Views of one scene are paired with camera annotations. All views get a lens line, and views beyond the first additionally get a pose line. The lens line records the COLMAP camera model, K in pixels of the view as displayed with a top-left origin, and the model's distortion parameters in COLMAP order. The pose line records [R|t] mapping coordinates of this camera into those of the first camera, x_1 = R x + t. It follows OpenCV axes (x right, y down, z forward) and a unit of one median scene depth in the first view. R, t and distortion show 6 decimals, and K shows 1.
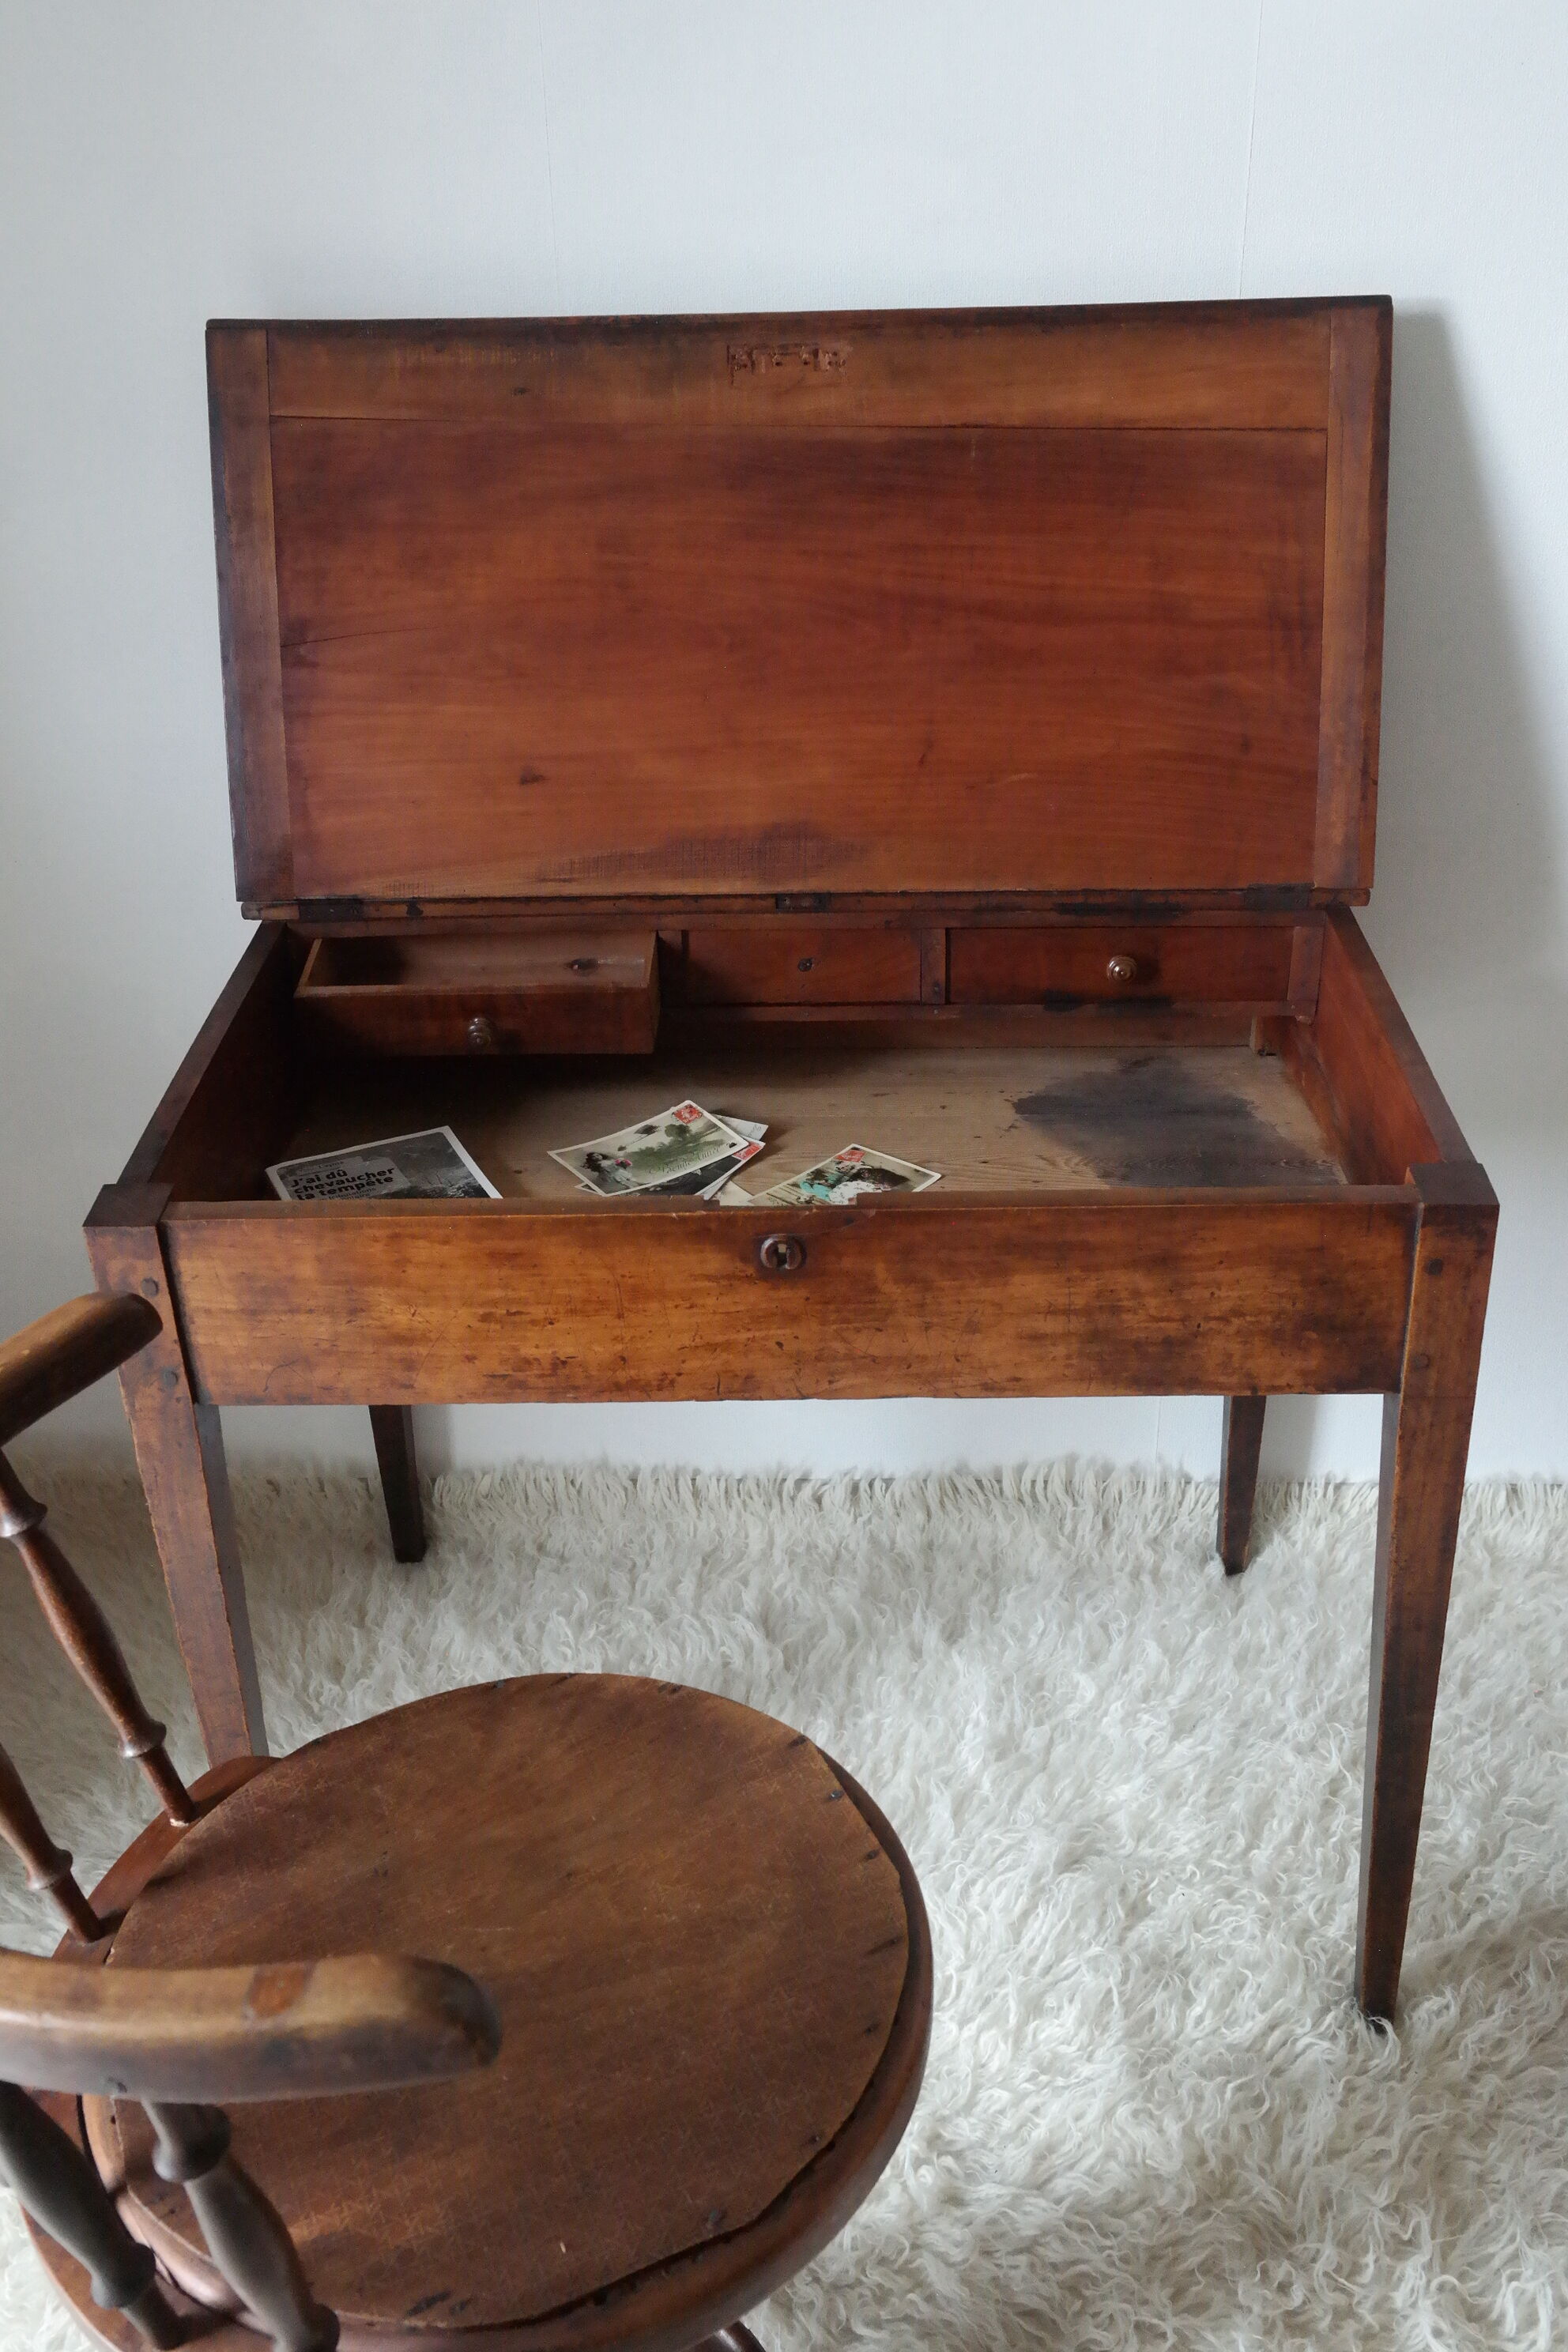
lens RADIAL K [[1978.2, 0, 766.4], [0, 1978.2, 1154.6], [0, 0, 1]] dist [-0.001990, 0.006761]
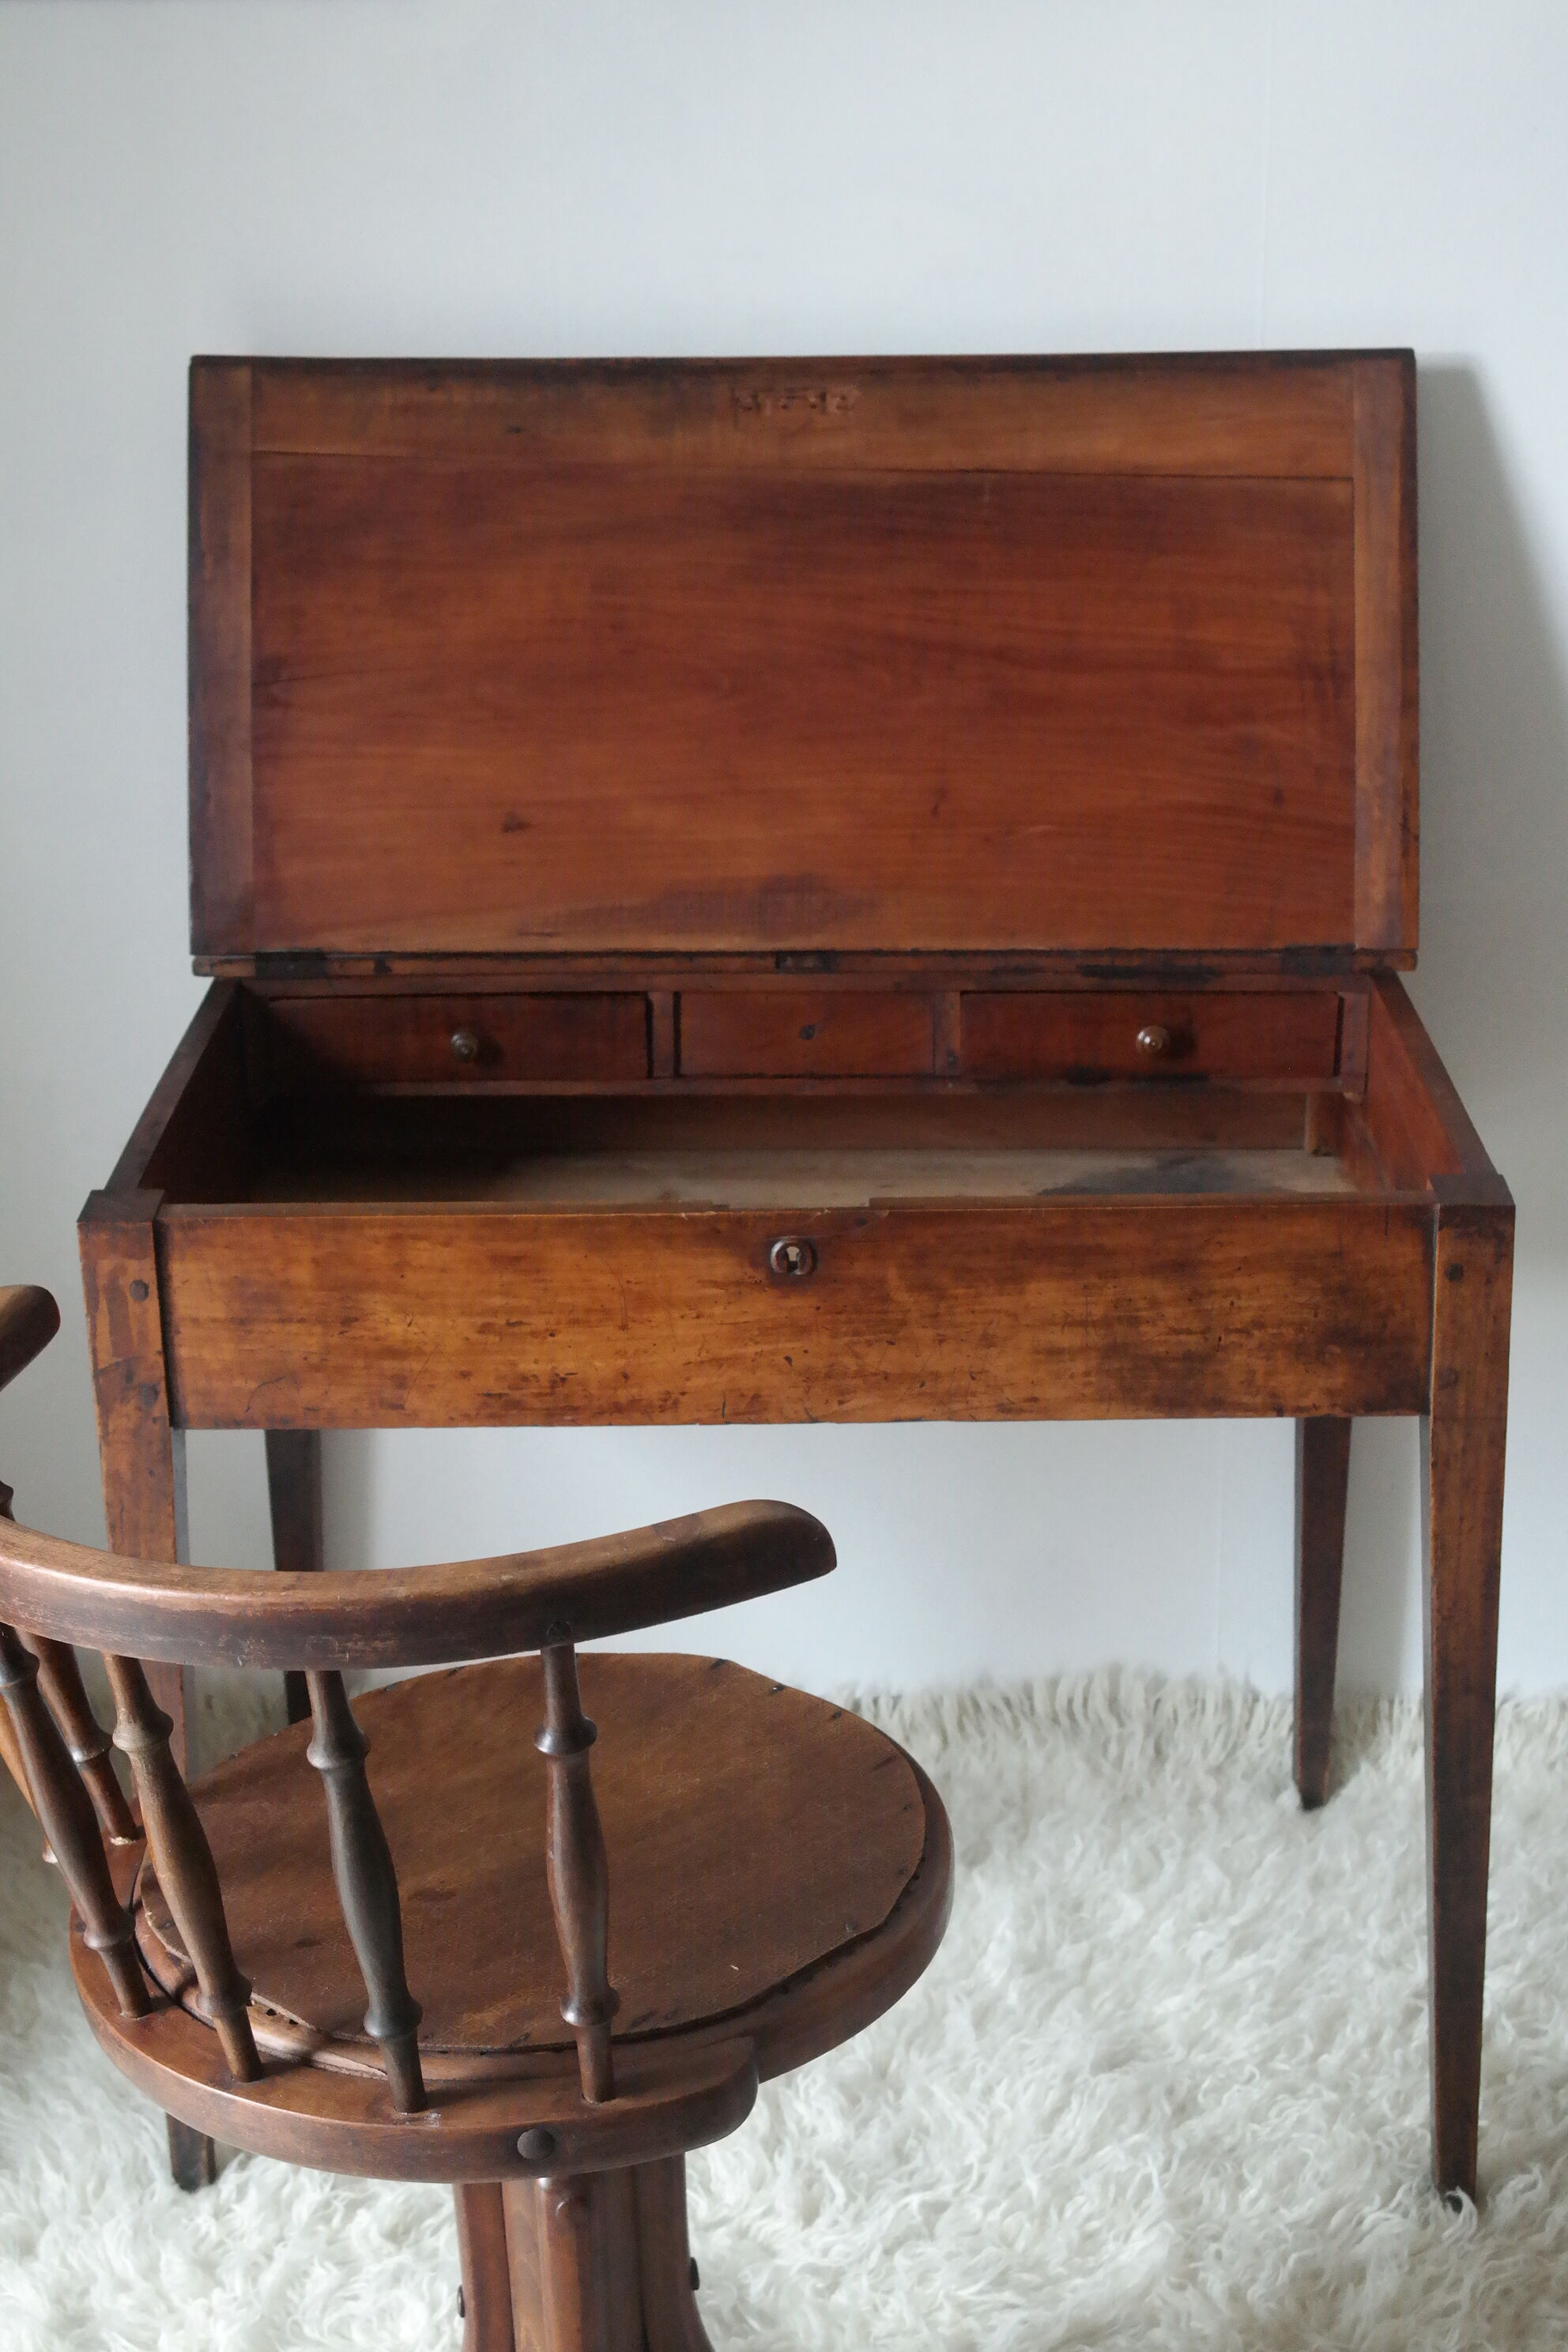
lens RADIAL K [[3054.9, 0, 740.5], [0, 3054.9, 1146.5], [0, 0, 1]] dist [0.008292, 0.000000]
pose [[0.999856, 0.010792, 0.013128, -0.031391], [-0.008469, 0.986150, -0.165642, 0.203199], [-0.014734, 0.165507, 0.986098, -0.410513]]
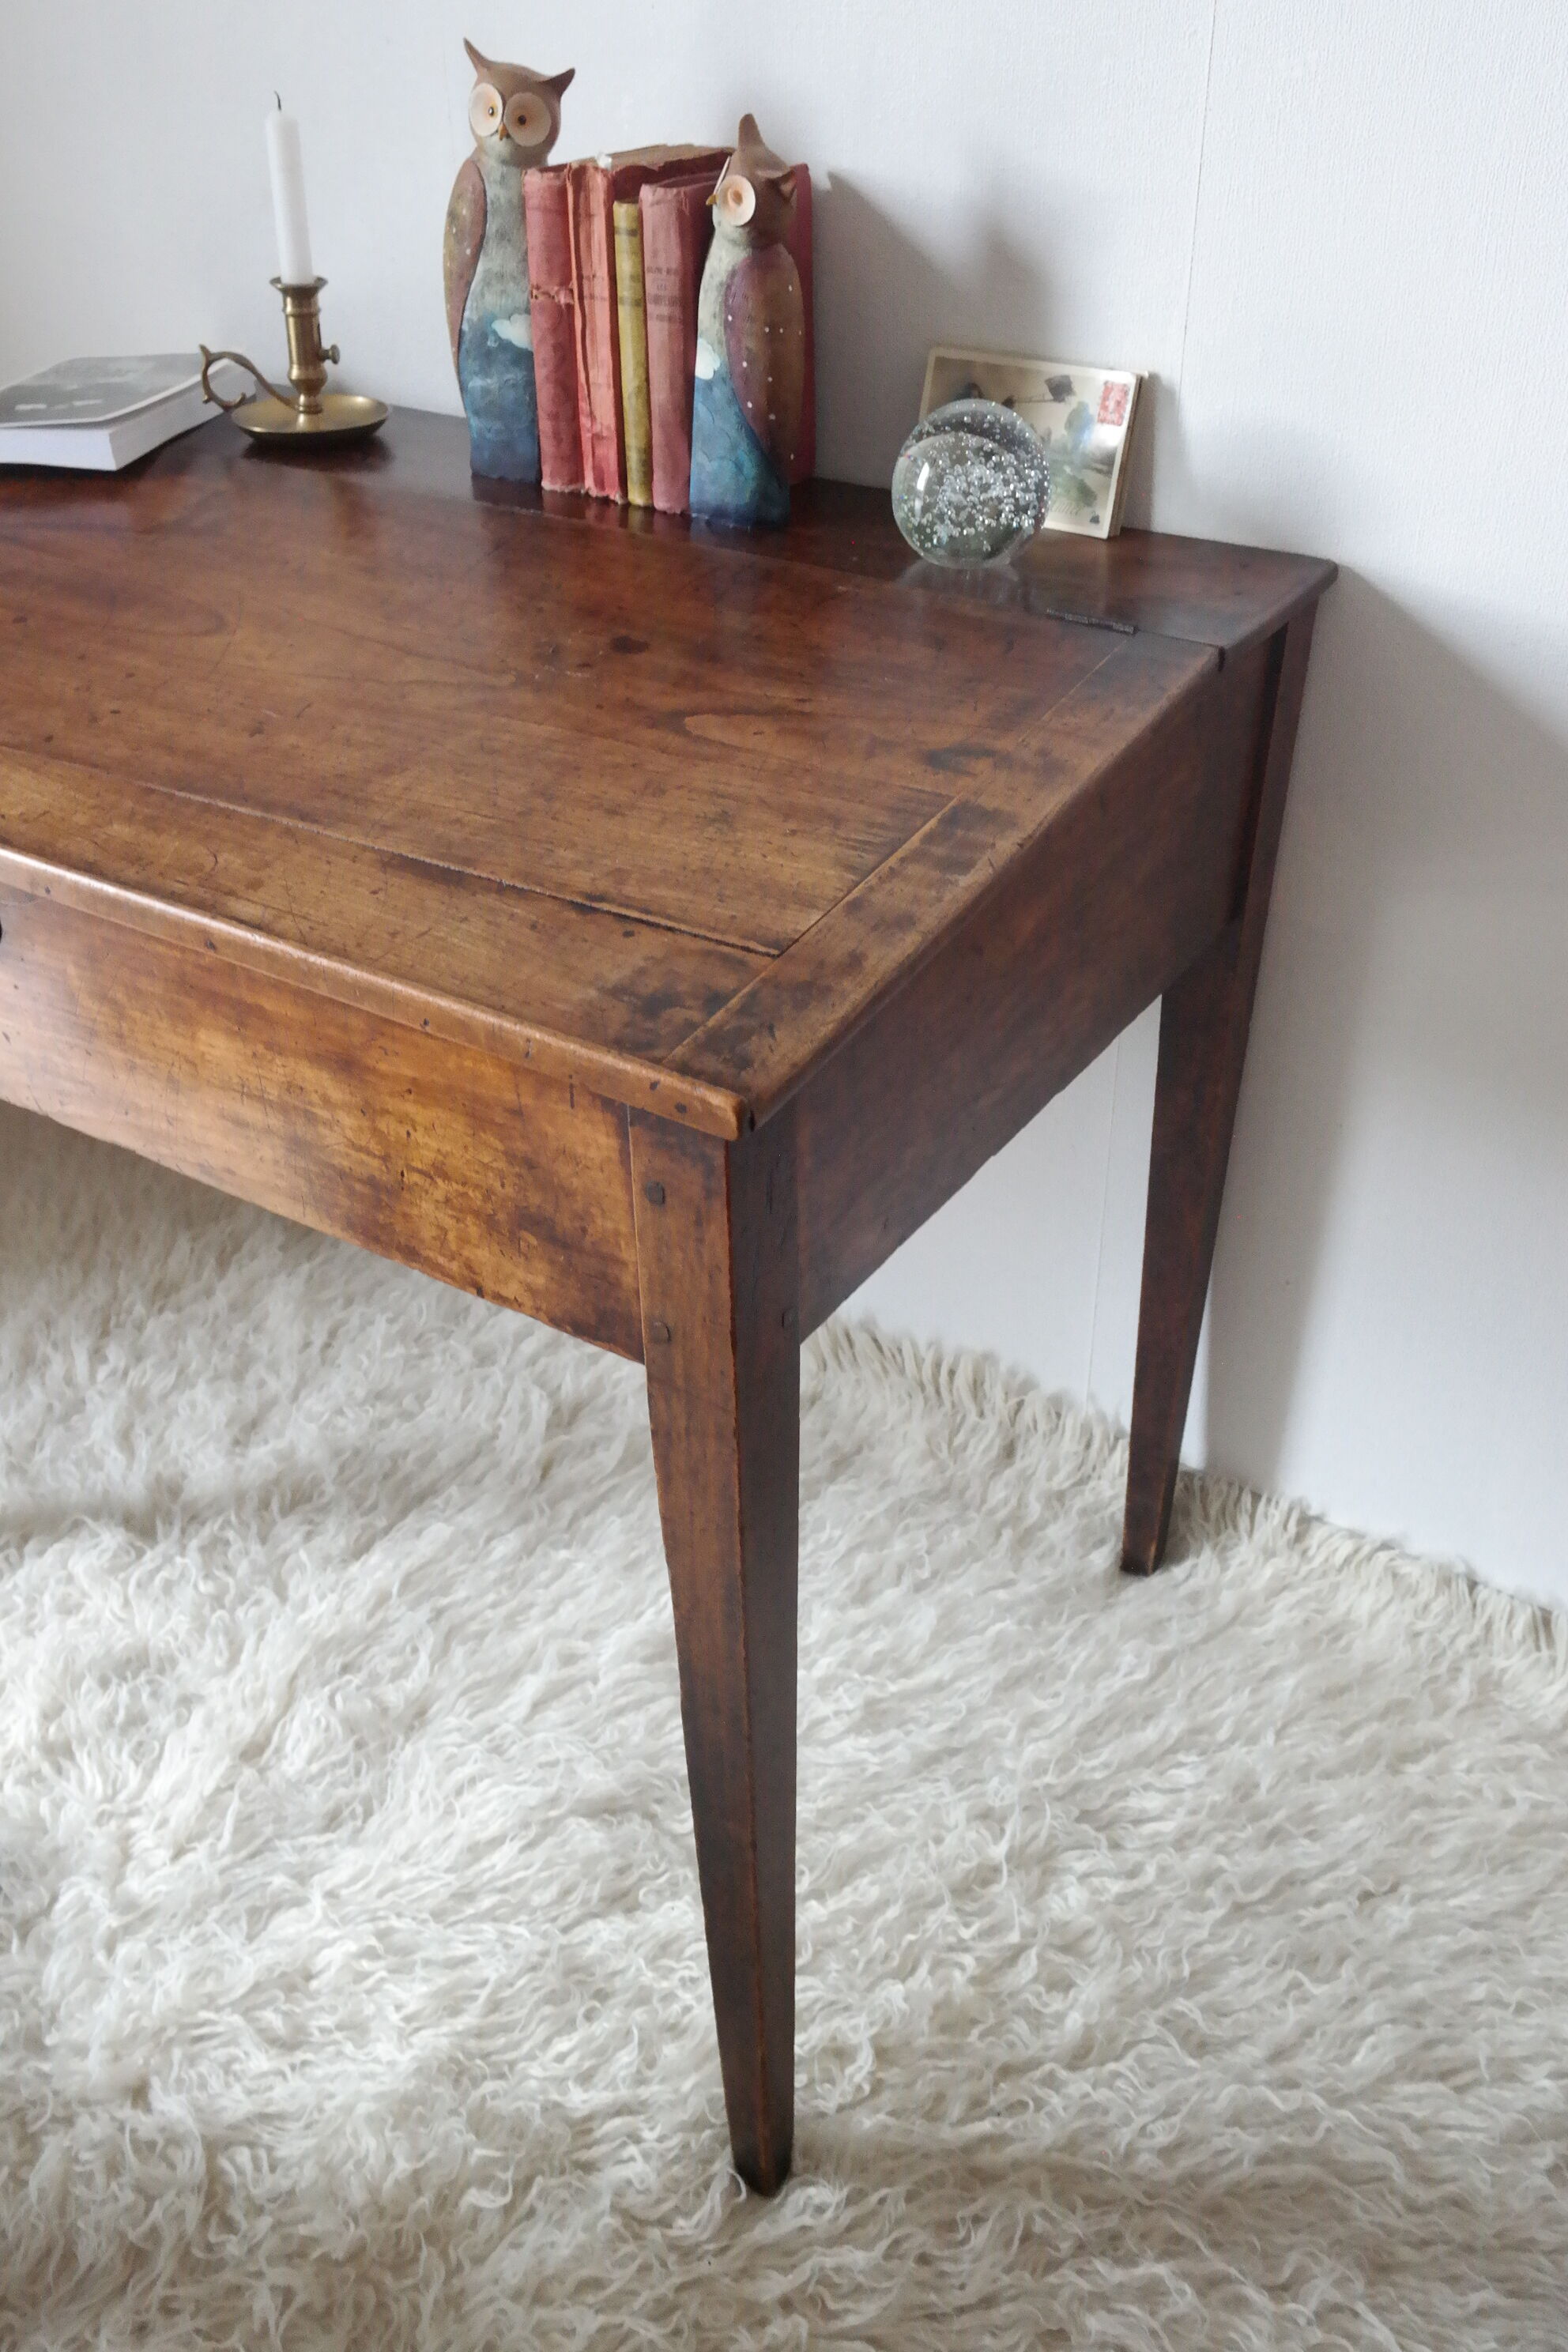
lens RADIAL K [[1978.2, 0, 767.6], [0, 1978.2, 1161.0], [0, 0, 1]] dist [-0.001990, 0.006761]
pose [[0.858301, 0.299565, -0.416629, 0.509247], [-0.236674, 0.951496, 0.196572, -0.068714], [0.455307, -0.070112, 0.887569, 0.374142]]
